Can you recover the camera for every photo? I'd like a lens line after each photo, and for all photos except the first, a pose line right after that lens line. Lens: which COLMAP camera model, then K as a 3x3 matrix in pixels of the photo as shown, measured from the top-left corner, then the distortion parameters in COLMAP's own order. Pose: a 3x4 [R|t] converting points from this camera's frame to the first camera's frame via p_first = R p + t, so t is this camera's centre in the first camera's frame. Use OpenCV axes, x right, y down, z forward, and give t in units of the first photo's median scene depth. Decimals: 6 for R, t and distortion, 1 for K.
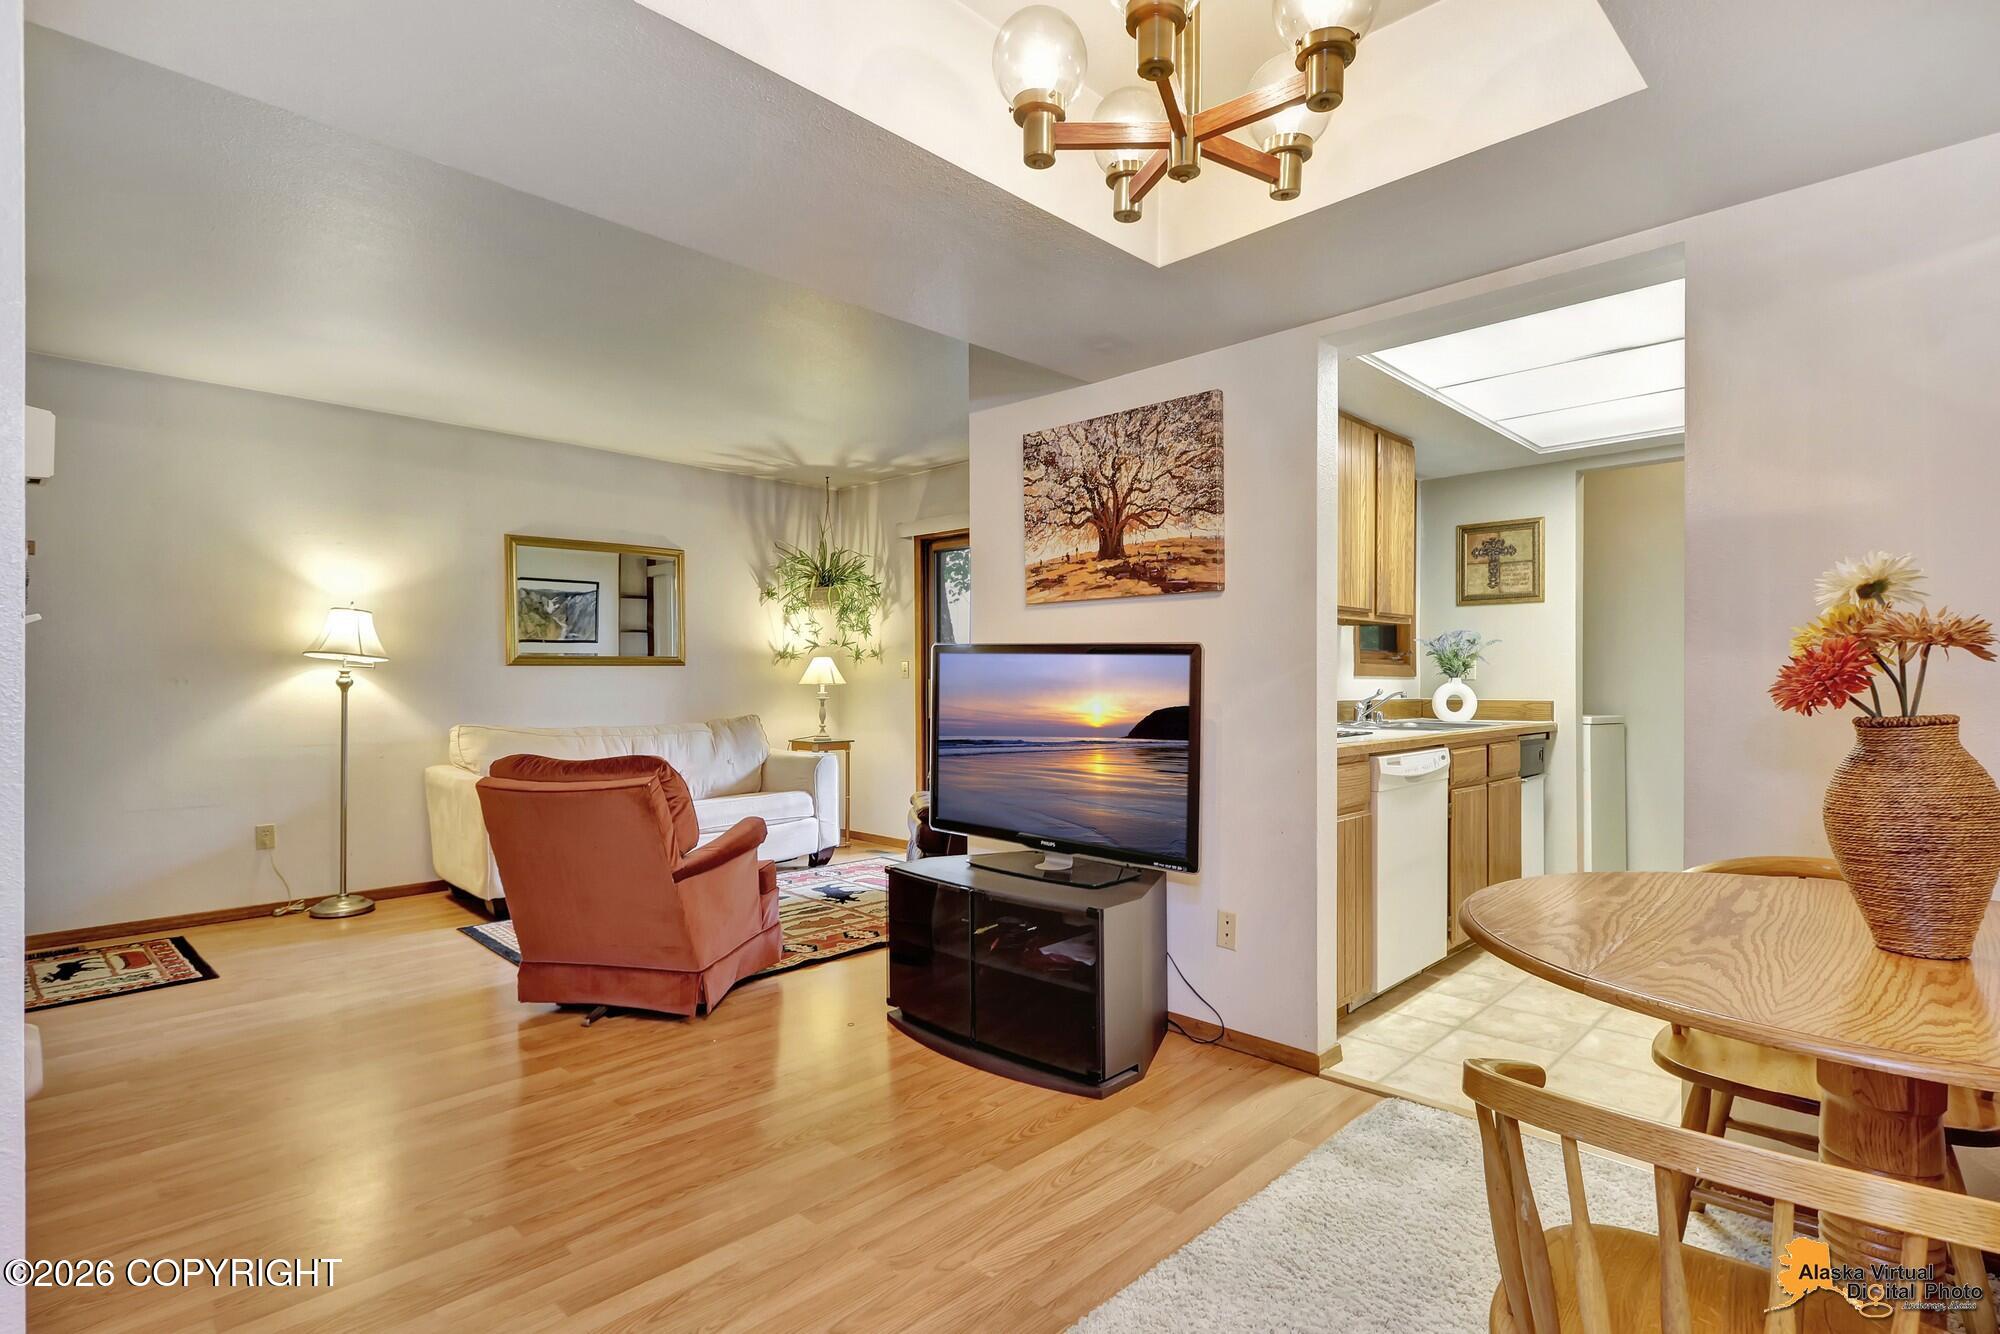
lens RADIAL K [[935.2, 0, 1009.6], [0, 935.2, 682.2], [0, 0, 1]] dist [0.009952, -0.003650]
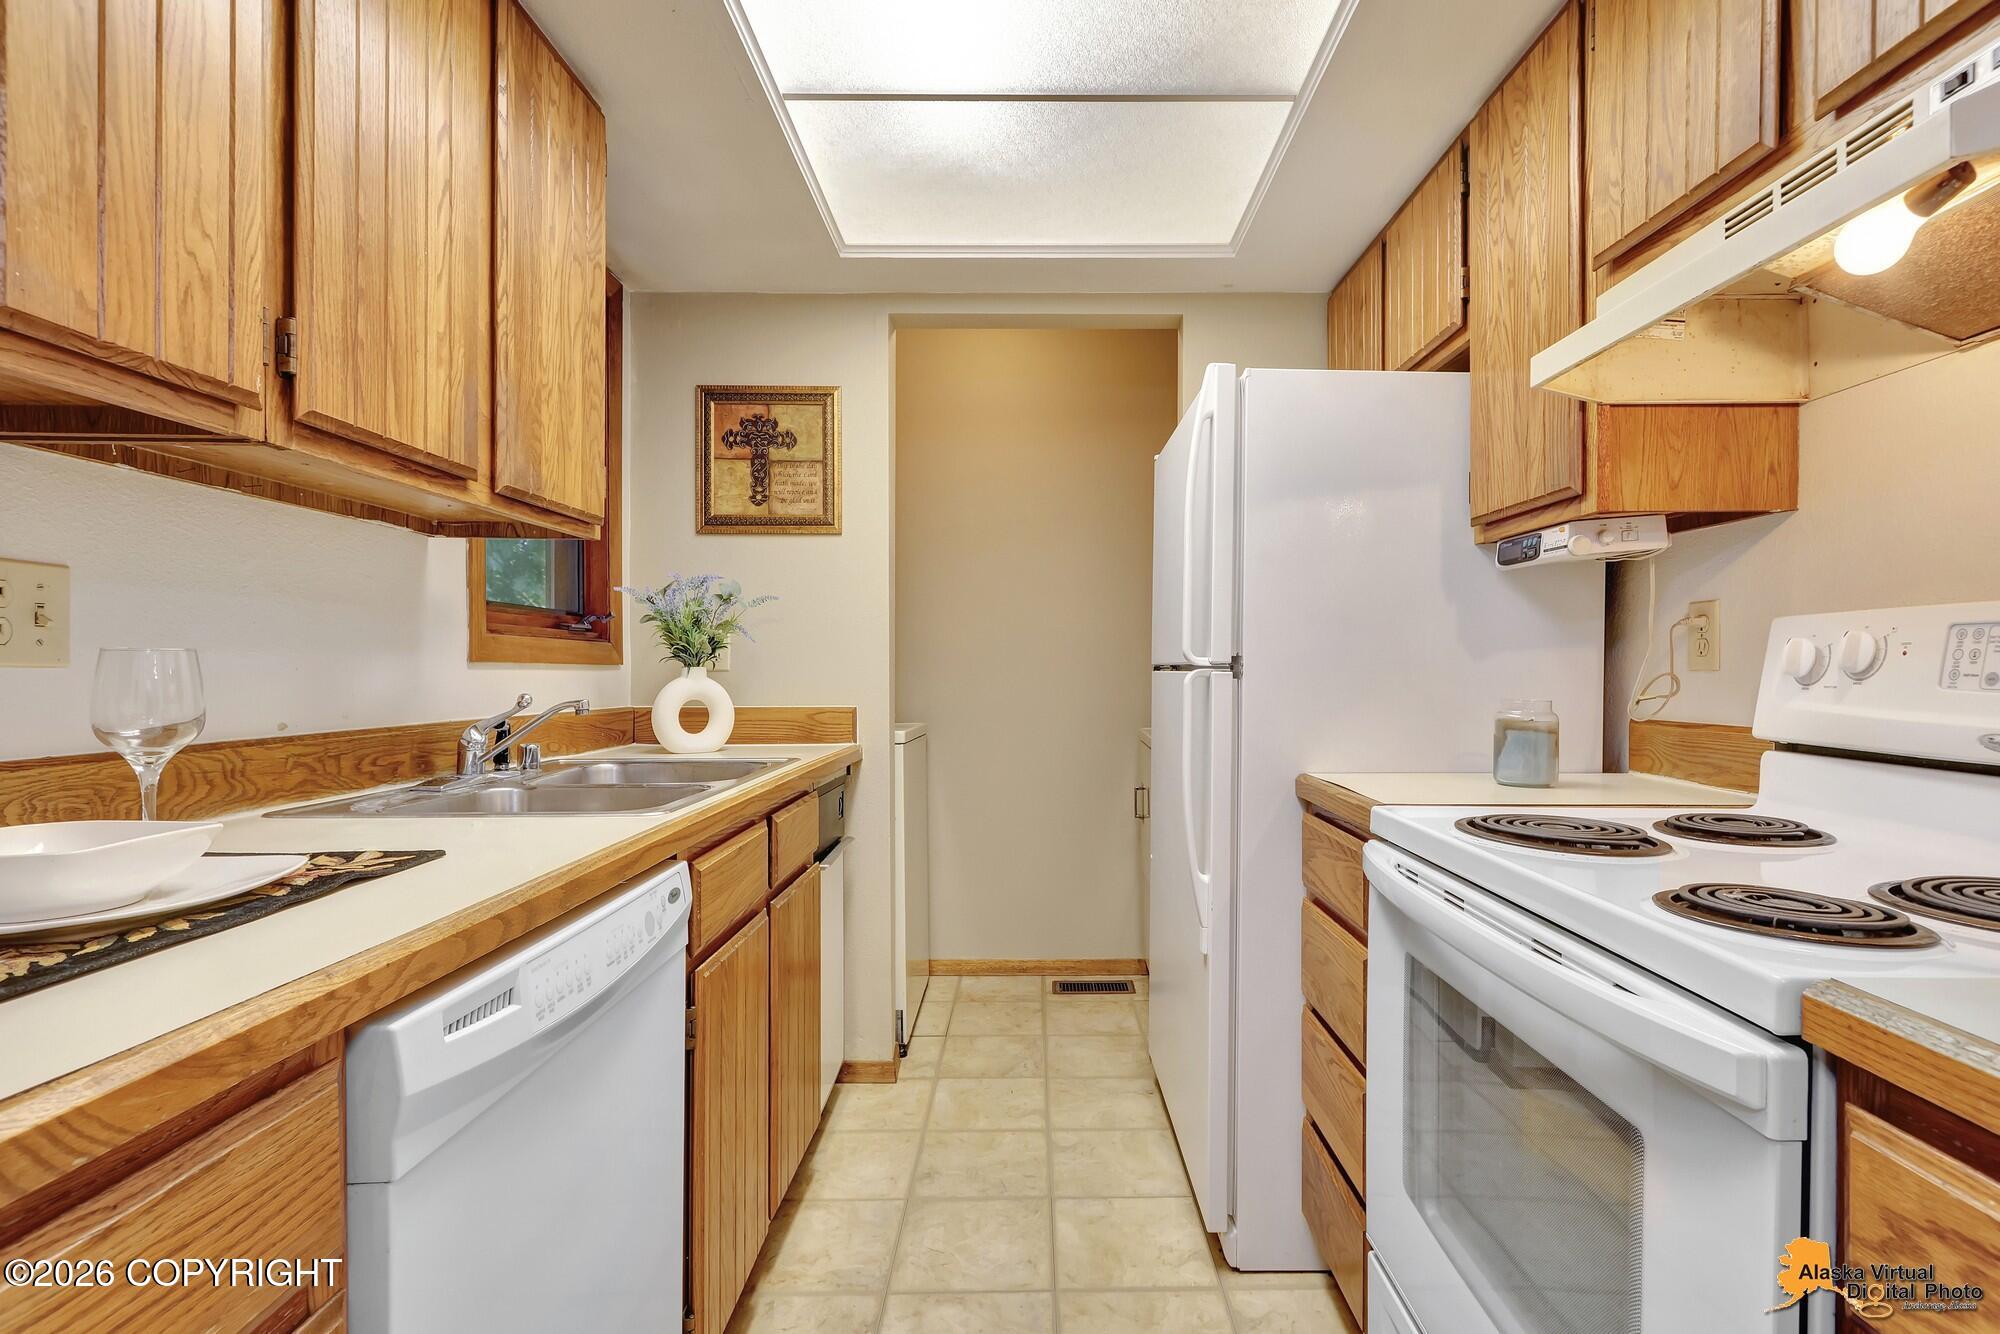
lens RADIAL K [[935.2, 0, 1001.4], [0, 935.2, 680.2], [0, 0, 1]] dist [0.009952, -0.003650]
pose [[0.718313, -0.006225, 0.695693, 0.239104], [0.001546, 0.999972, 0.007352, -0.000947], [-0.695719, -0.004205, 0.718302, 0.515224]]
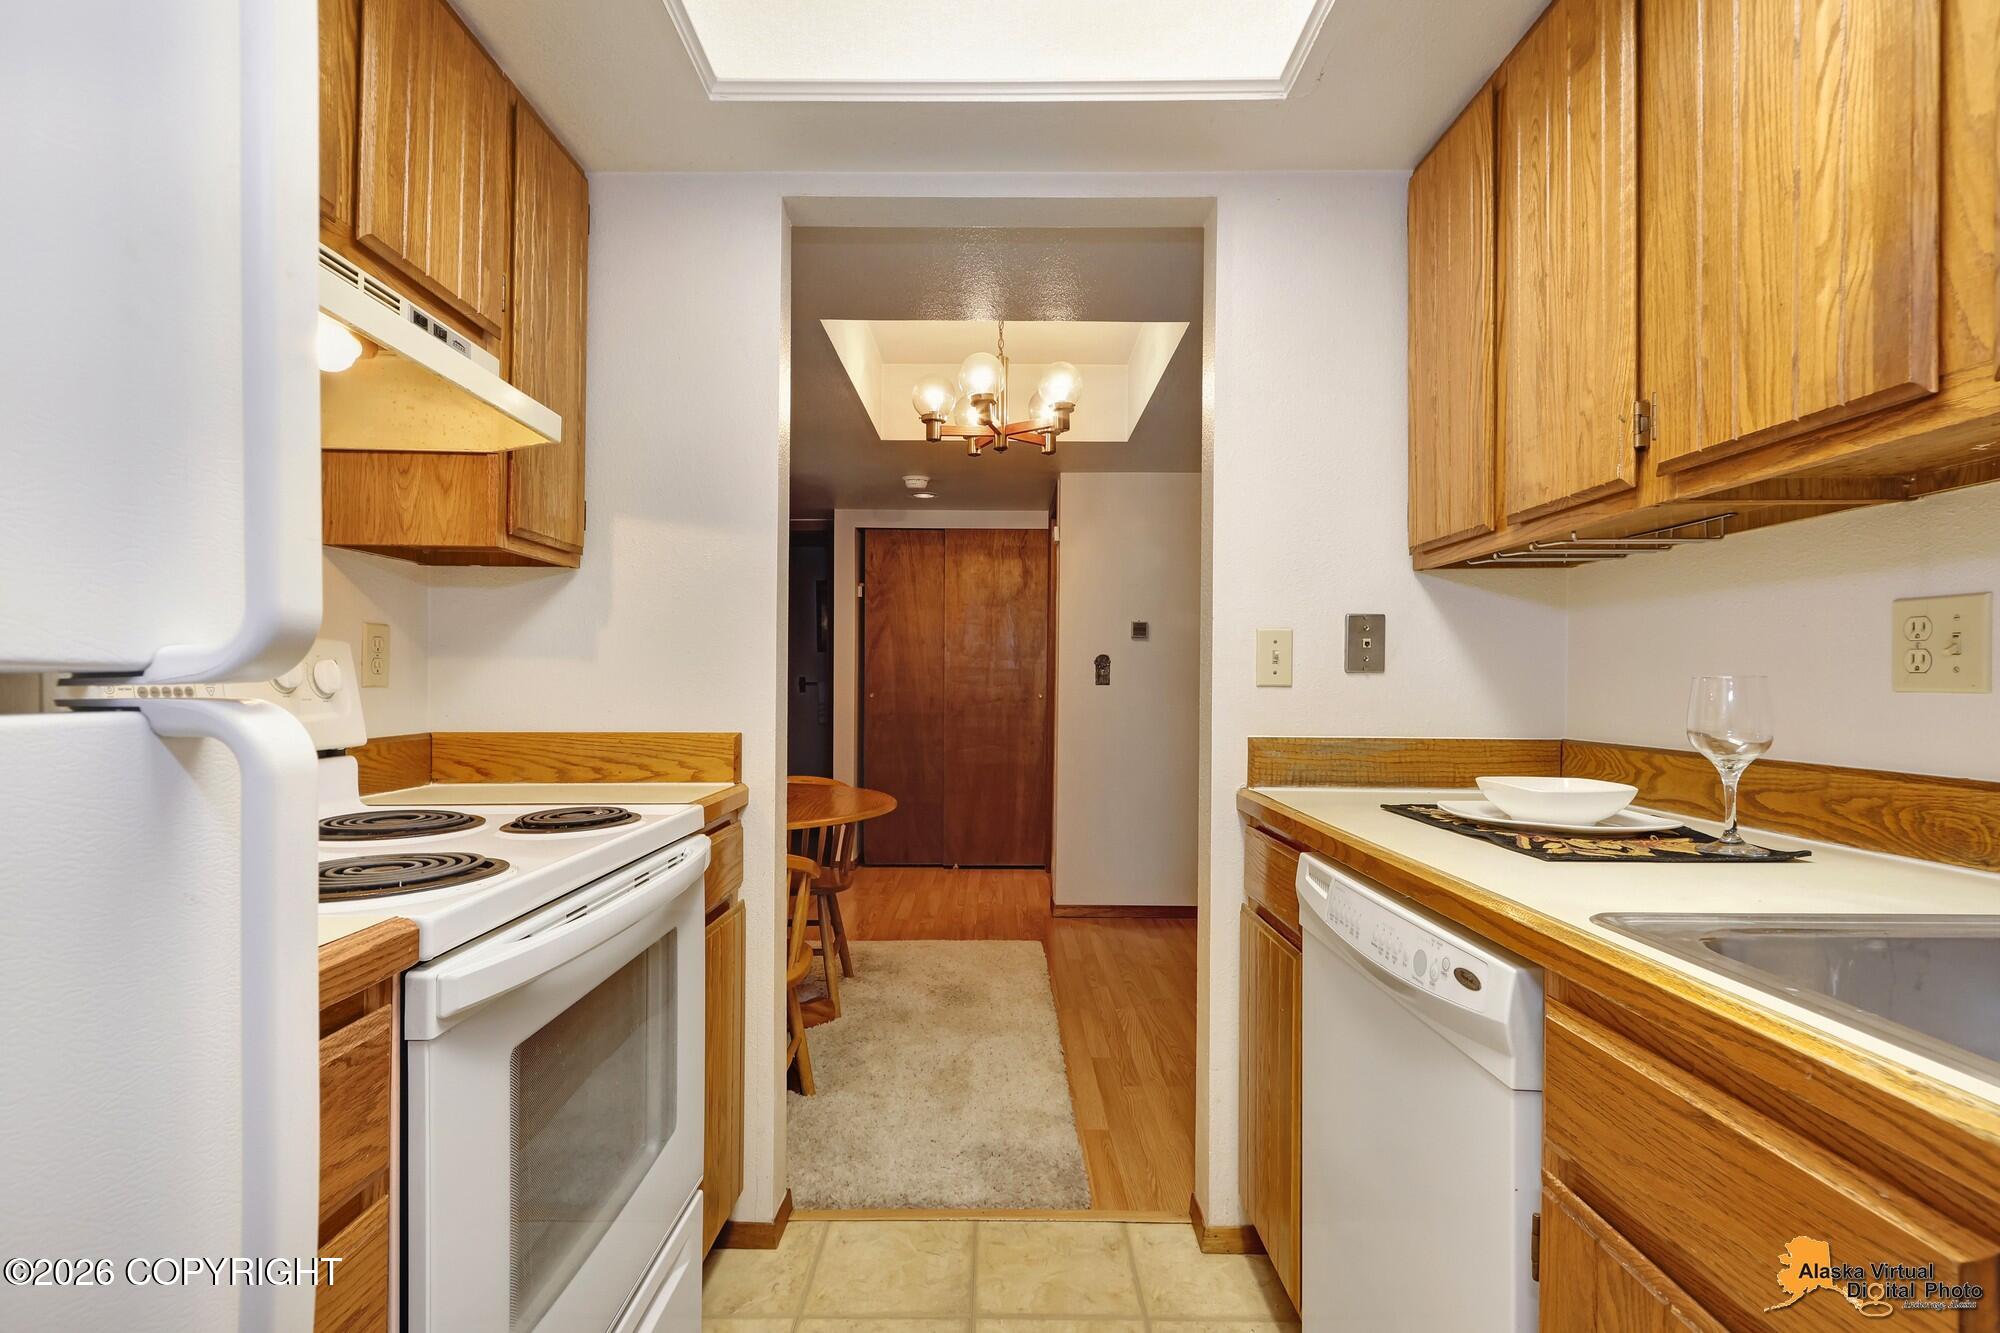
lens RADIAL K [[935.2, 0, 981.1], [0, 935.2, 664.4], [0, 0, 1]] dist [0.009952, -0.003650]
pose [[-0.715459, -0.013892, -0.698517, 0.578479], [-0.007314, 0.999896, -0.012395, -0.005252], [0.698616, -0.003759, -0.715487, 0.838493]]
